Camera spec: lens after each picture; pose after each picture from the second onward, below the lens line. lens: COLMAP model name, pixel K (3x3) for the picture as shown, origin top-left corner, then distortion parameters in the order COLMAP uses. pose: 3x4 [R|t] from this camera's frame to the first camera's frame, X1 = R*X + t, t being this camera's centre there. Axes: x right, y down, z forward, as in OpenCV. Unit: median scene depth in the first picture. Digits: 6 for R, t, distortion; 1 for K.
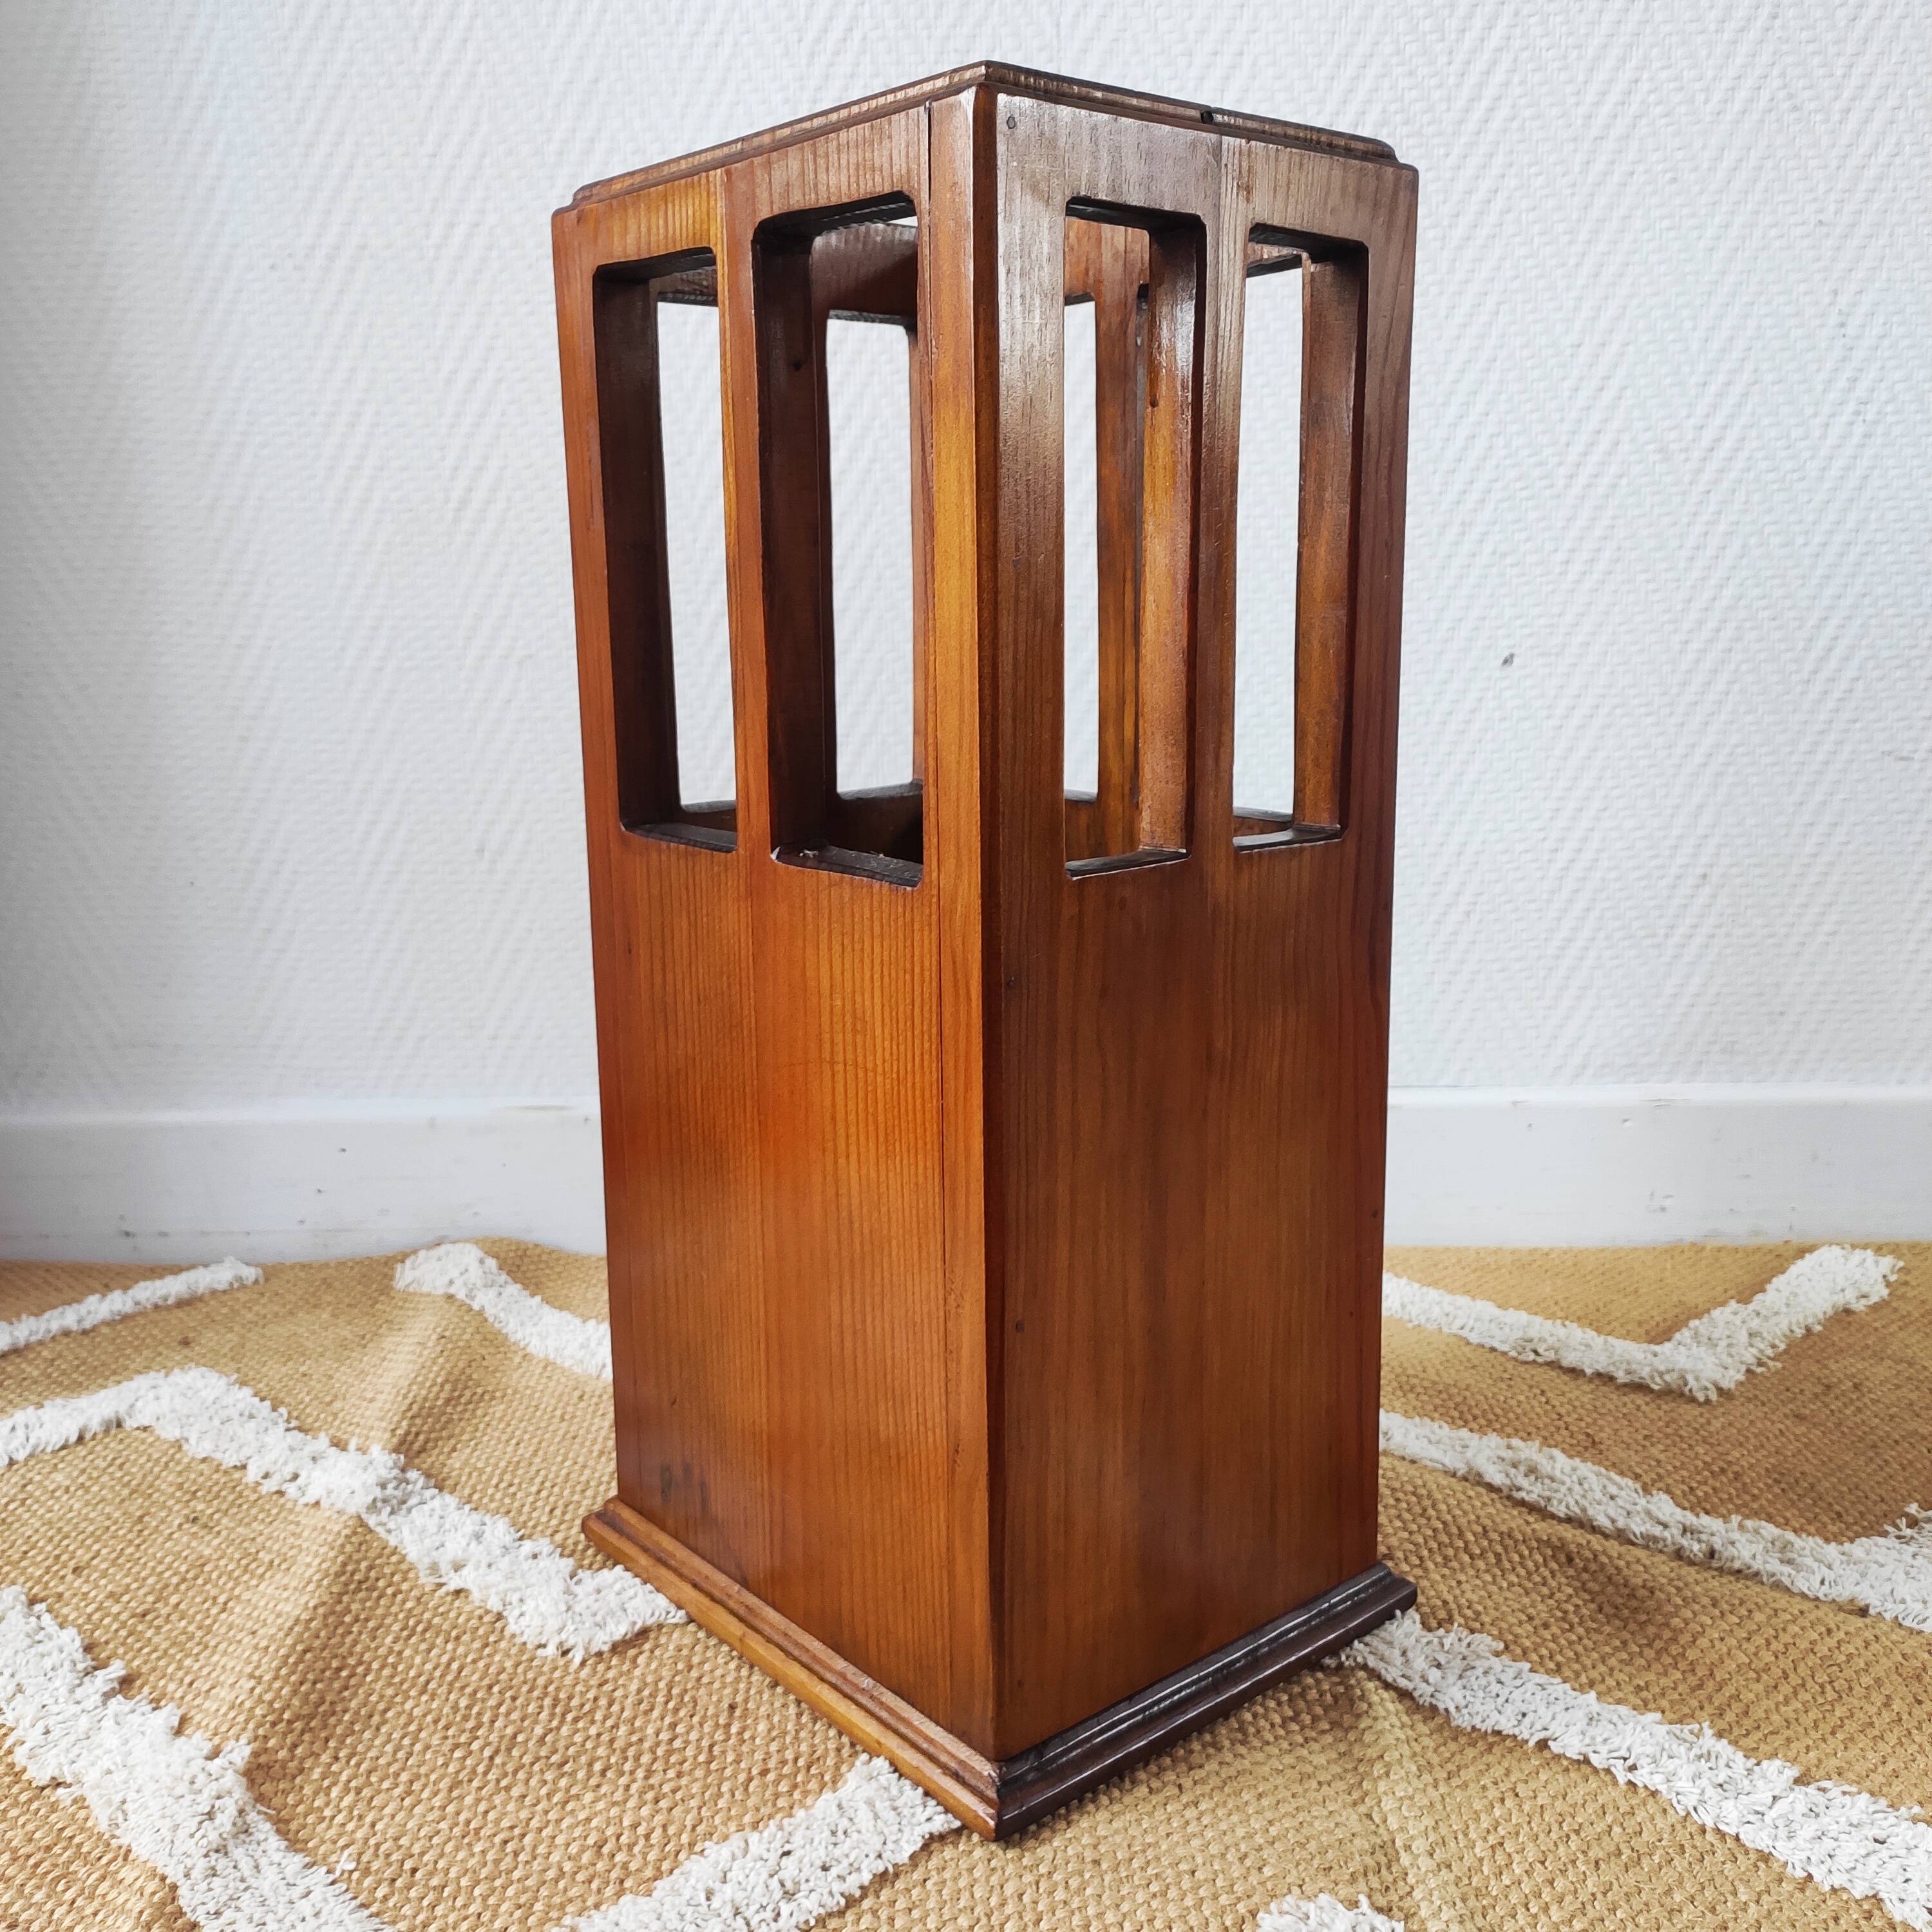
lens RADIAL K [[1885.8, 0, 965.7], [0, 1885.8, 957.6], [0, 0, 1]] dist [0.114997, -0.190778]
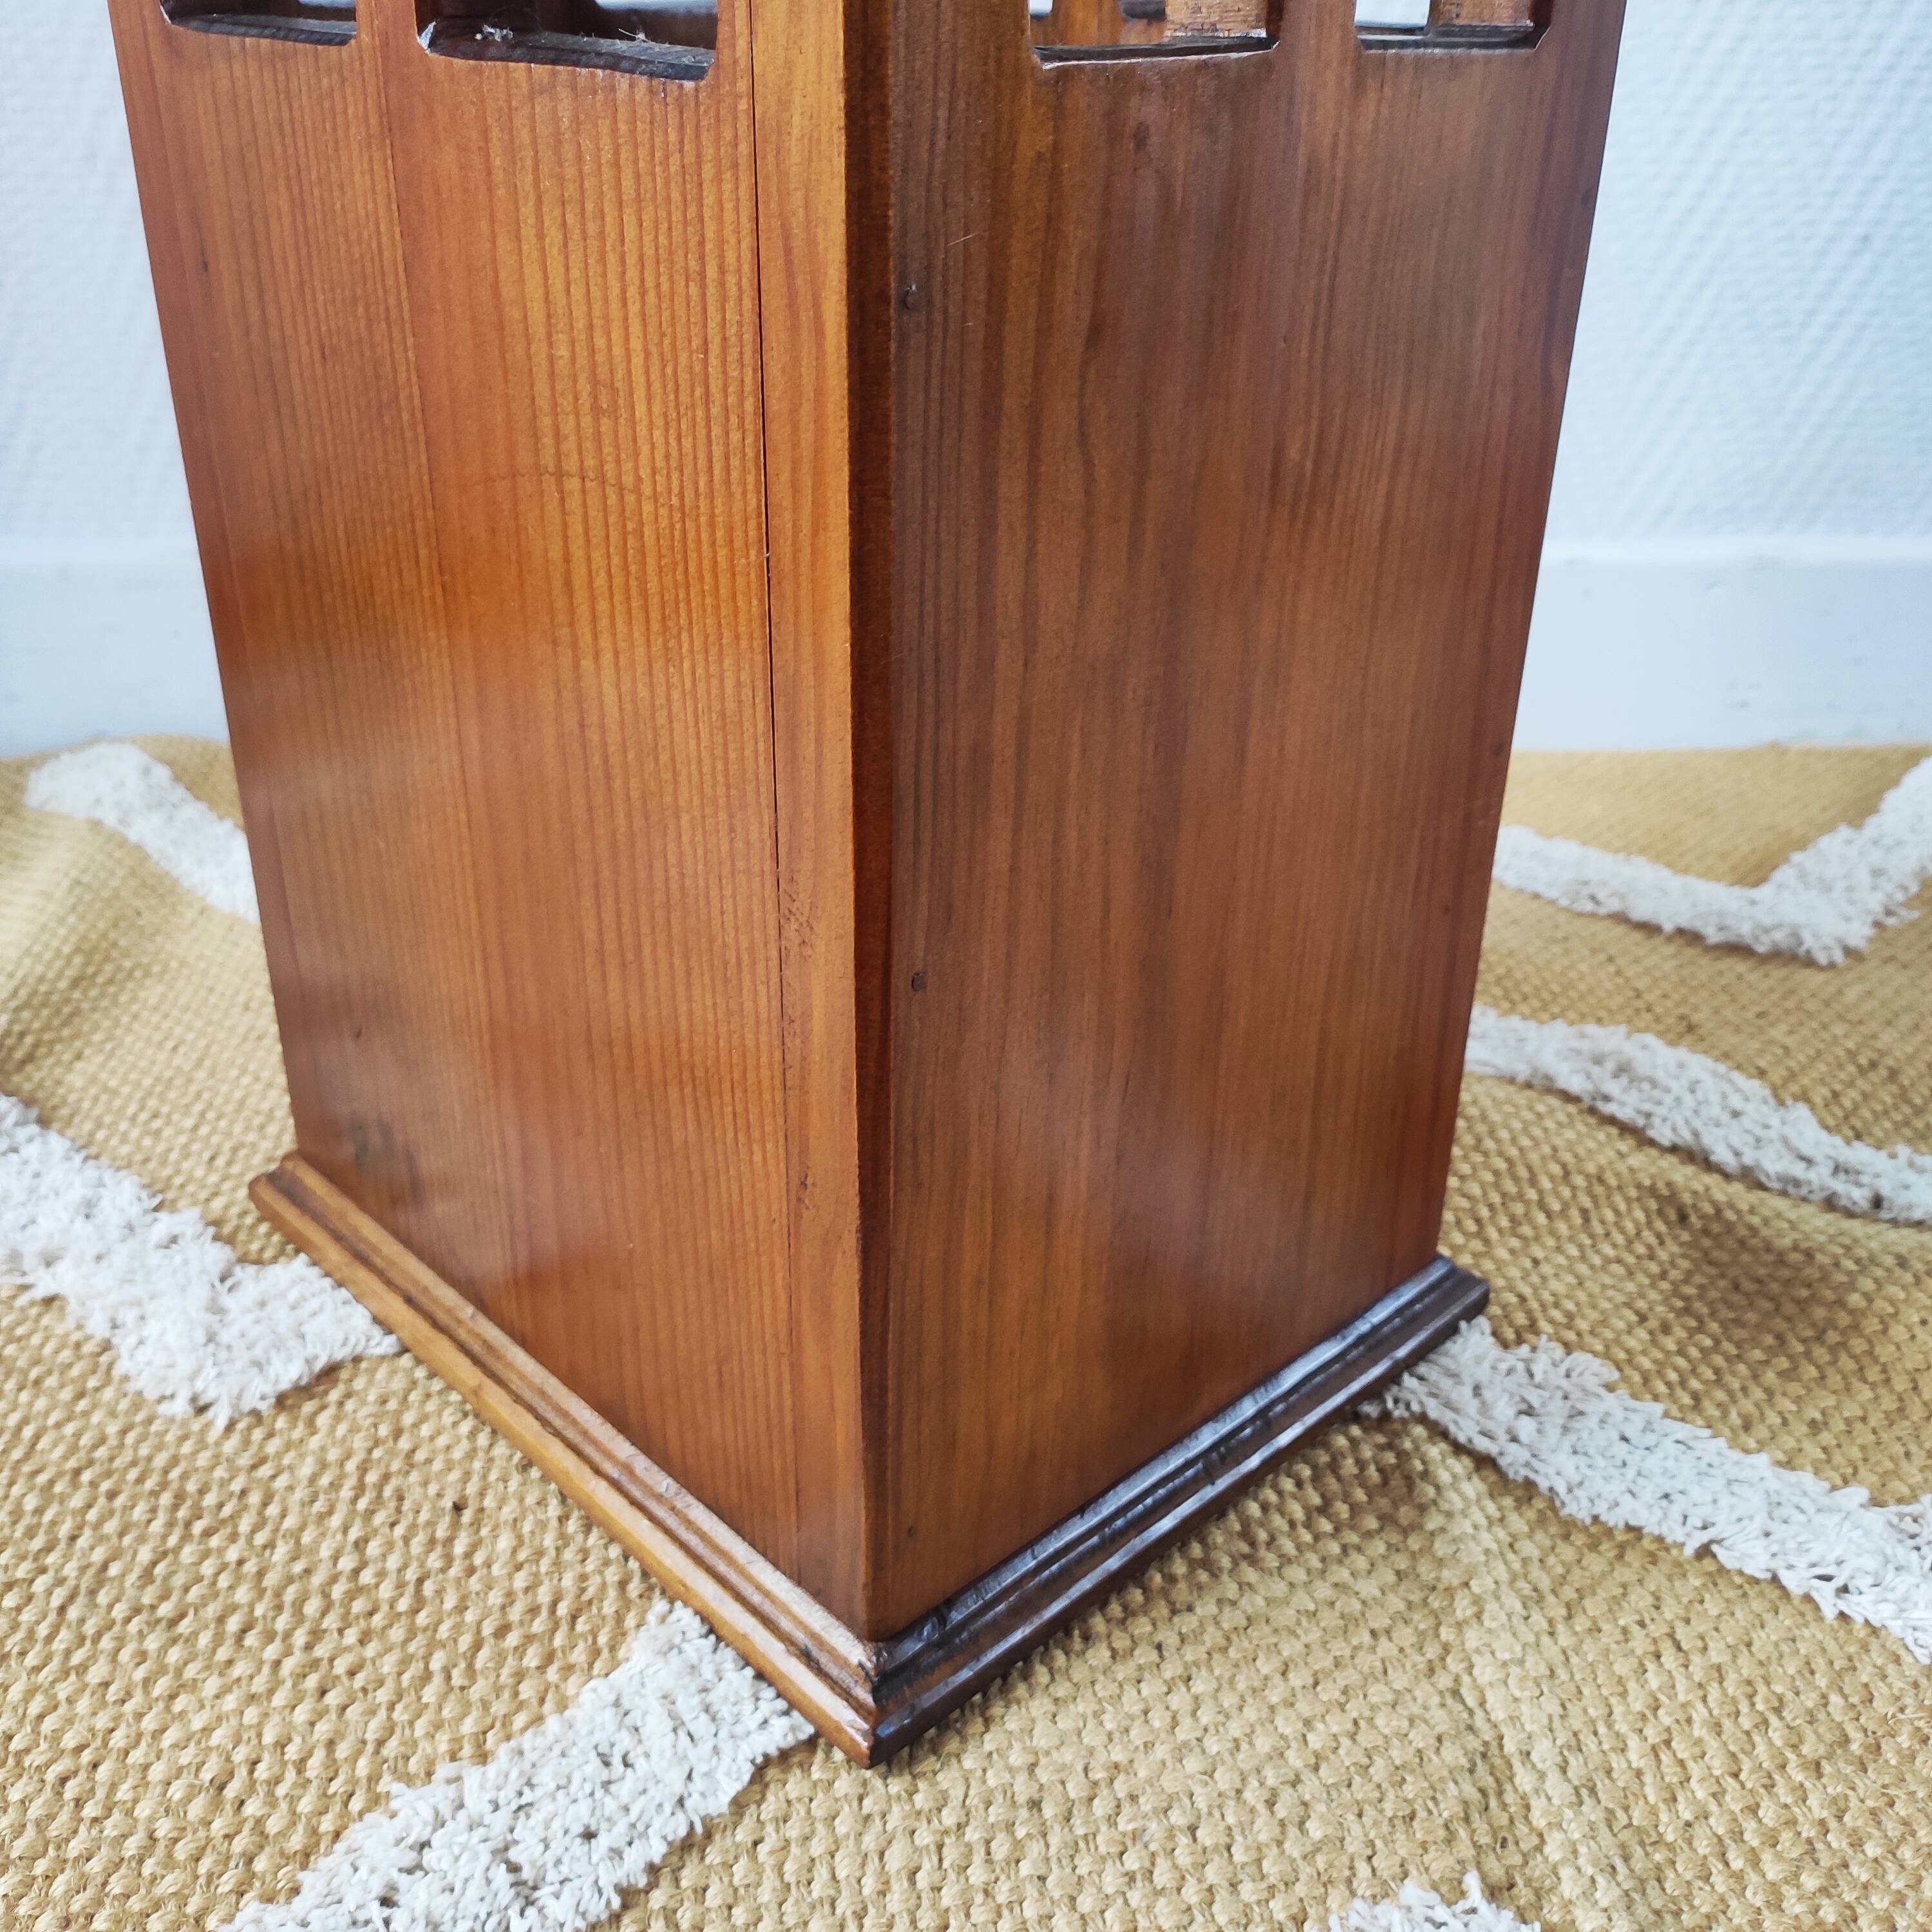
lens RADIAL K [[1896.3, 0, 960.9], [0, 1896.3, 948.3], [0, 0, 1]] dist [0.107657, -0.173885]
pose [[0.997788, -0.005107, 0.066280, 0.004367], [-0.013388, 0.961175, 0.275616, 0.033090], [-0.065114, -0.275894, 0.958980, 0.434620]]
